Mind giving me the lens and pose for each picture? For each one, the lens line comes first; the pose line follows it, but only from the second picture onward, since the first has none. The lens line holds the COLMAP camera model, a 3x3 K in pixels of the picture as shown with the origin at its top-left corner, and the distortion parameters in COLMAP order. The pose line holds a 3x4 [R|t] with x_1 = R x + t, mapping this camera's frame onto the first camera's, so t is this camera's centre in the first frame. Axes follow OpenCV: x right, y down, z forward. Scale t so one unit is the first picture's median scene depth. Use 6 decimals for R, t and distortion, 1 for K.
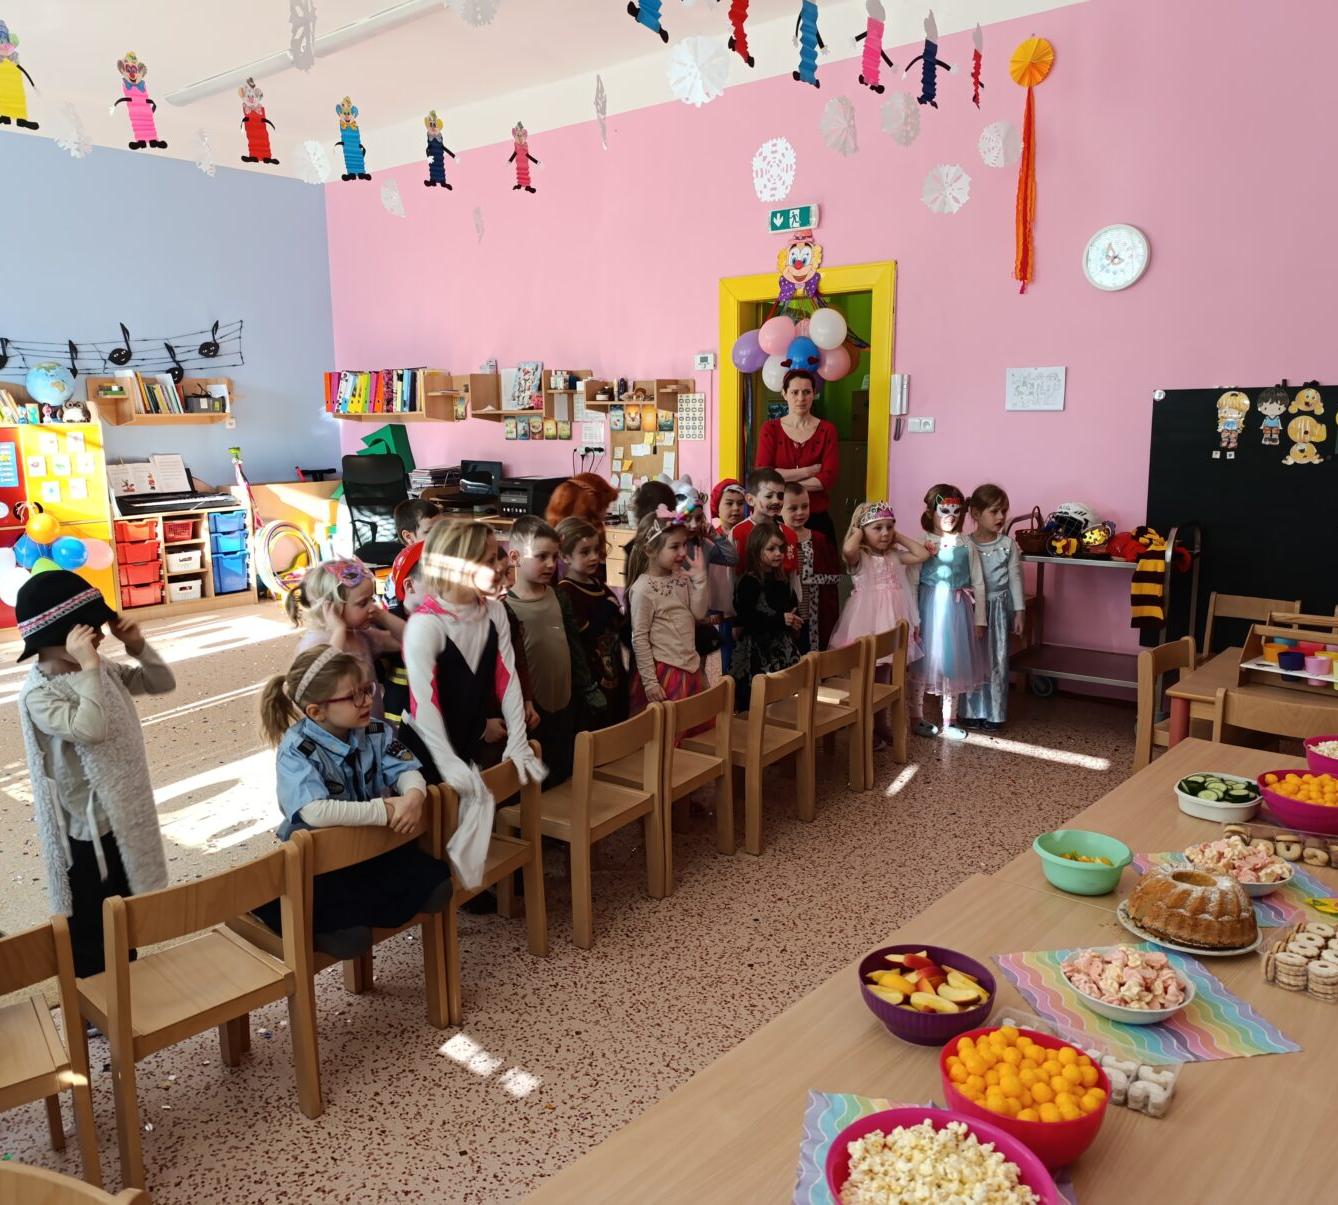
lens RADIAL K [[1104.8, 0, 661.5], [0, 1104.8, 608.6], [0, 0, 1]] dist [0.016807, -0.030383]
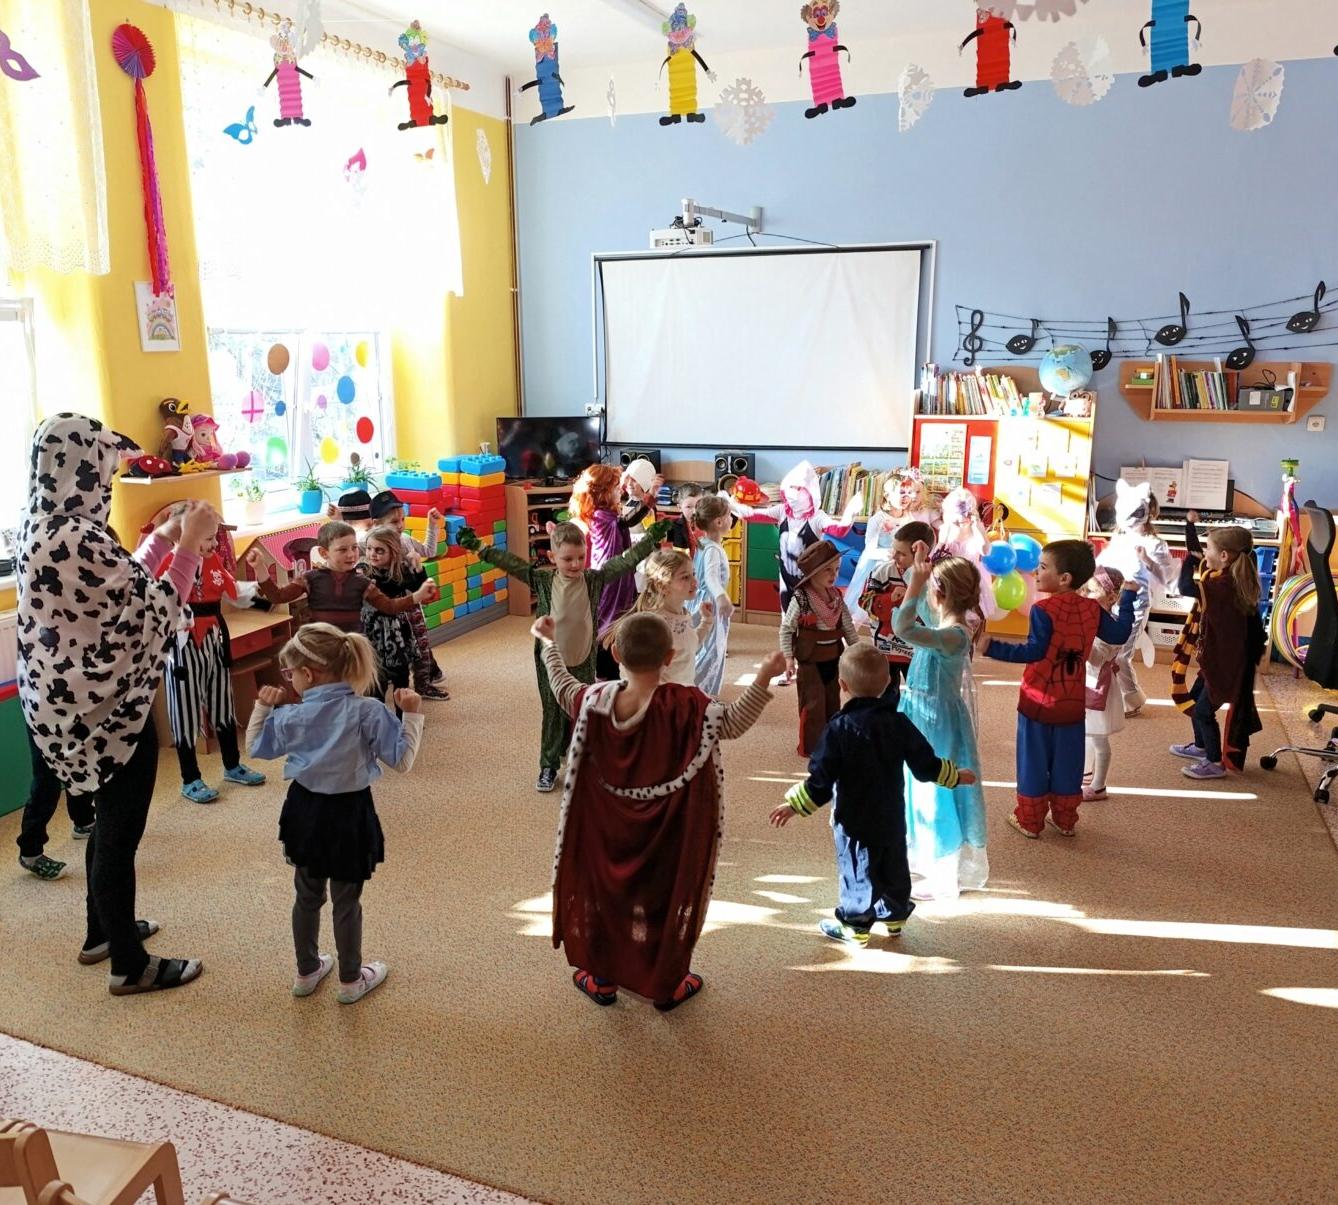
lens RADIAL K [[1104.8, 0, 668.7], [0, 1104.8, 597.3], [0, 0, 1]] dist [0.016807, -0.030383]
pose [[0.311421, 0.226697, -0.922836, 0.183686], [-0.172174, 0.968515, 0.179816, -0.124933], [0.934544, 0.102890, 0.340647, 0.404271]]
